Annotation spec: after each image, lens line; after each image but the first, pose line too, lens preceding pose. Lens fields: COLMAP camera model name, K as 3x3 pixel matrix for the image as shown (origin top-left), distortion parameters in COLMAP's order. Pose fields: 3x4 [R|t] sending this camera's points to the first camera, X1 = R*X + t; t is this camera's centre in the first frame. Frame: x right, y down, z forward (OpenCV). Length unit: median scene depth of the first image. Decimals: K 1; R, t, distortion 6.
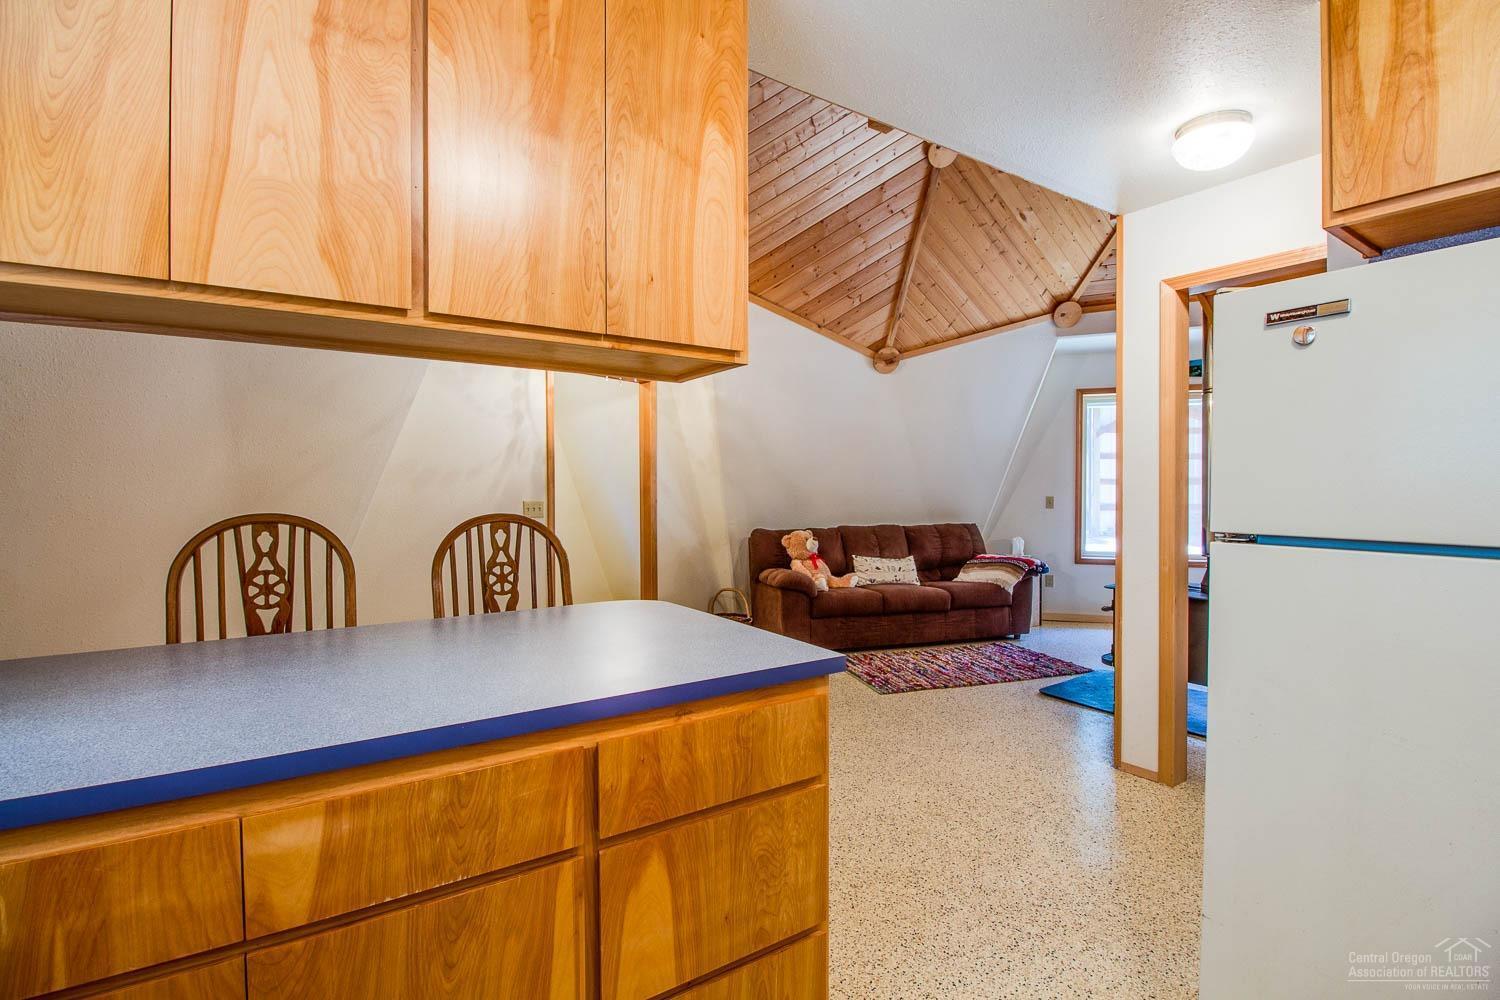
lens RADIAL K [[701.3, 0, 750.0], [0, 701.3, 500.0], [0, 0, 1]] dist [0.000402, -0.000009]
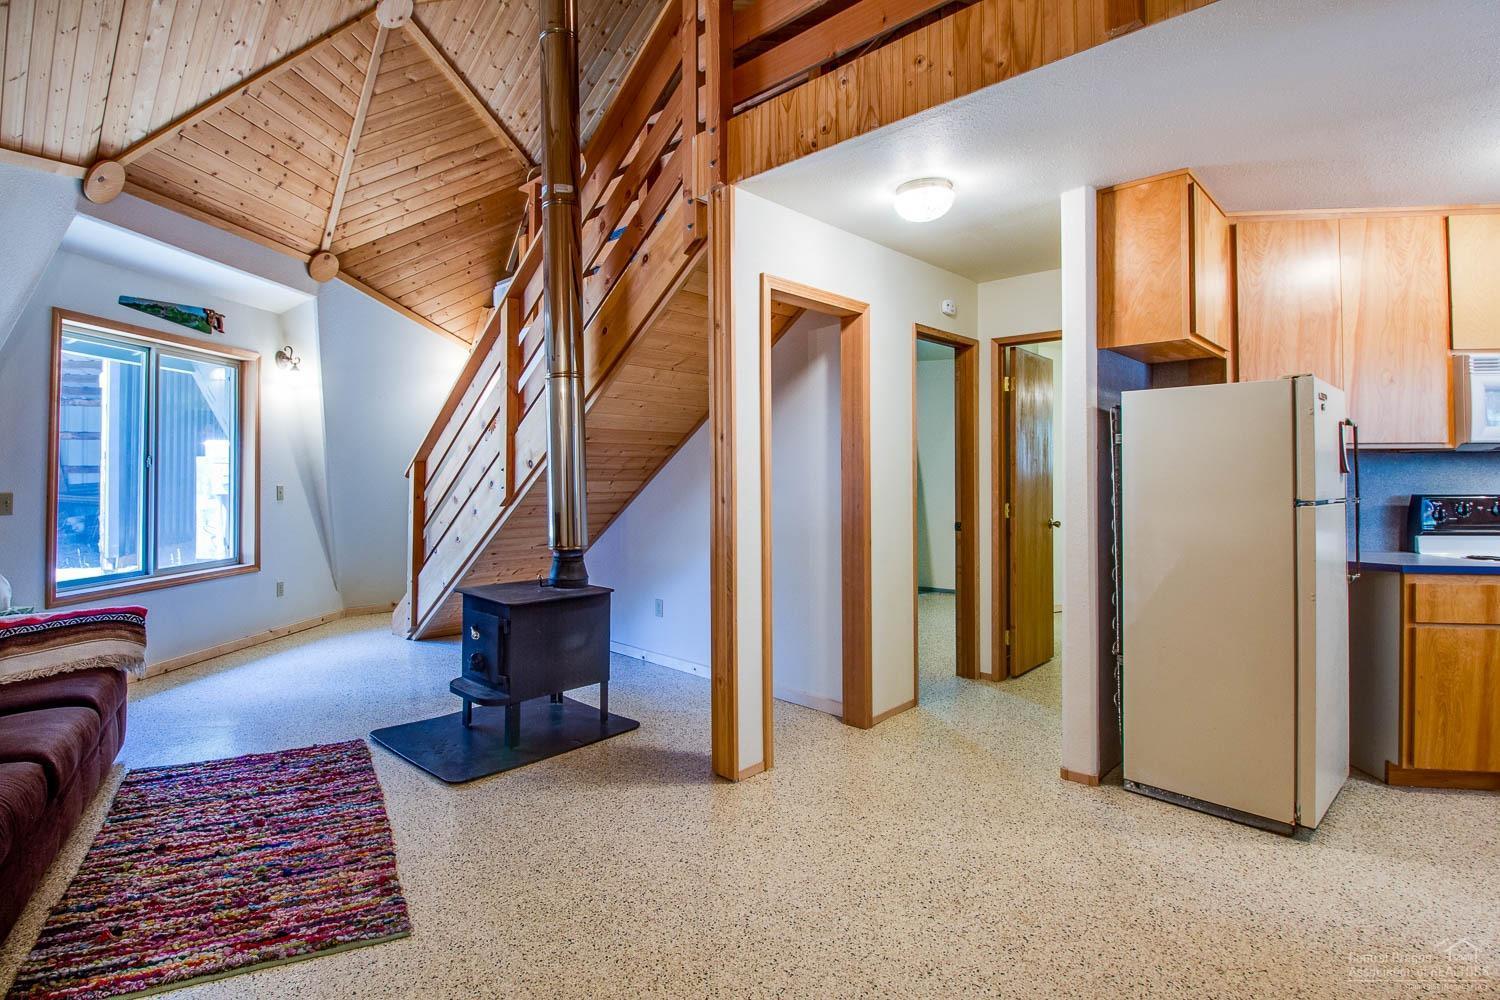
lens RADIAL K [[696.1, 0, 749.2], [0, 696.1, 457.4], [0, 0, 1]] dist [-0.001359, -0.000393]
pose [[-0.138545, 0.017150, 0.990208, -0.197791], [0.023849, 0.999618, -0.013976, -0.013095], [-0.990069, 0.021680, -0.138901, 0.563903]]
